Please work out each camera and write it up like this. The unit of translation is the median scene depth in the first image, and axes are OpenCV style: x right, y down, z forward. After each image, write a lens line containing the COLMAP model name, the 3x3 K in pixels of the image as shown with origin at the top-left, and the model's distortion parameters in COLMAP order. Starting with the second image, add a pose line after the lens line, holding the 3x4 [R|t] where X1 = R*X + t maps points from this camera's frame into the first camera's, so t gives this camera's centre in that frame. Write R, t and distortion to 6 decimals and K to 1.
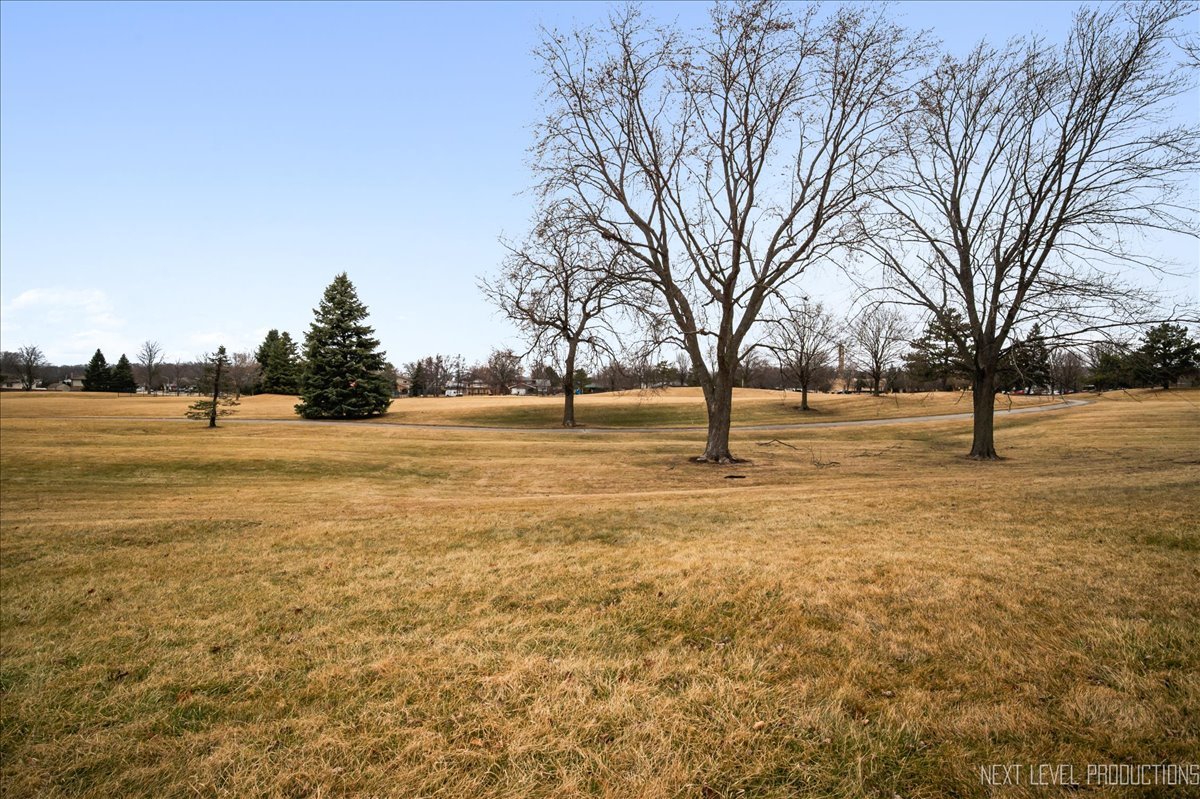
lens RADIAL K [[642.4, 0, 593.1], [0, 642.4, 406.2], [0, 0, 1]] dist [0.000514, -0.000016]
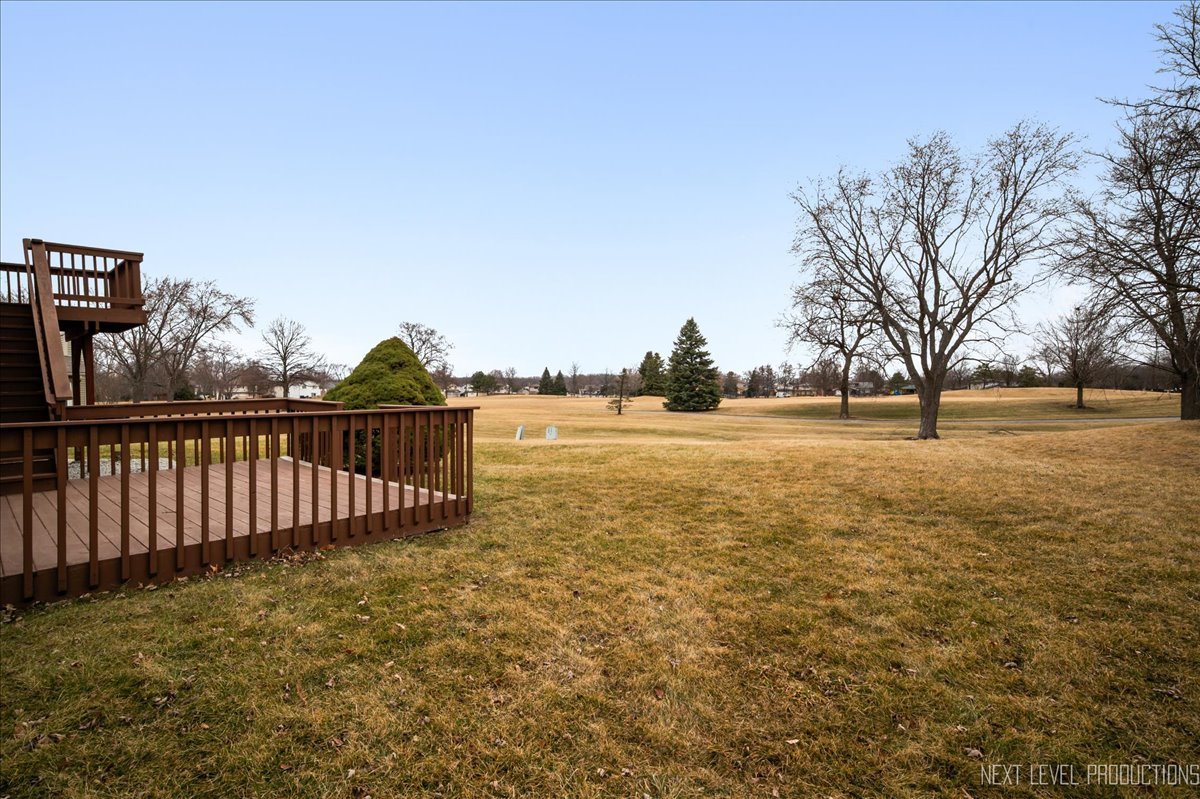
lens RADIAL K [[642.4, 0, 593.1], [0, 642.4, 406.2], [0, 0, 1]] dist [0.000514, -0.000016]
pose [[0.856151, 0.004486, -0.516707, 0.208624], [-0.006127, 0.999980, -0.001470, 0.010994], [0.516690, 0.004424, 0.856161, -0.446806]]
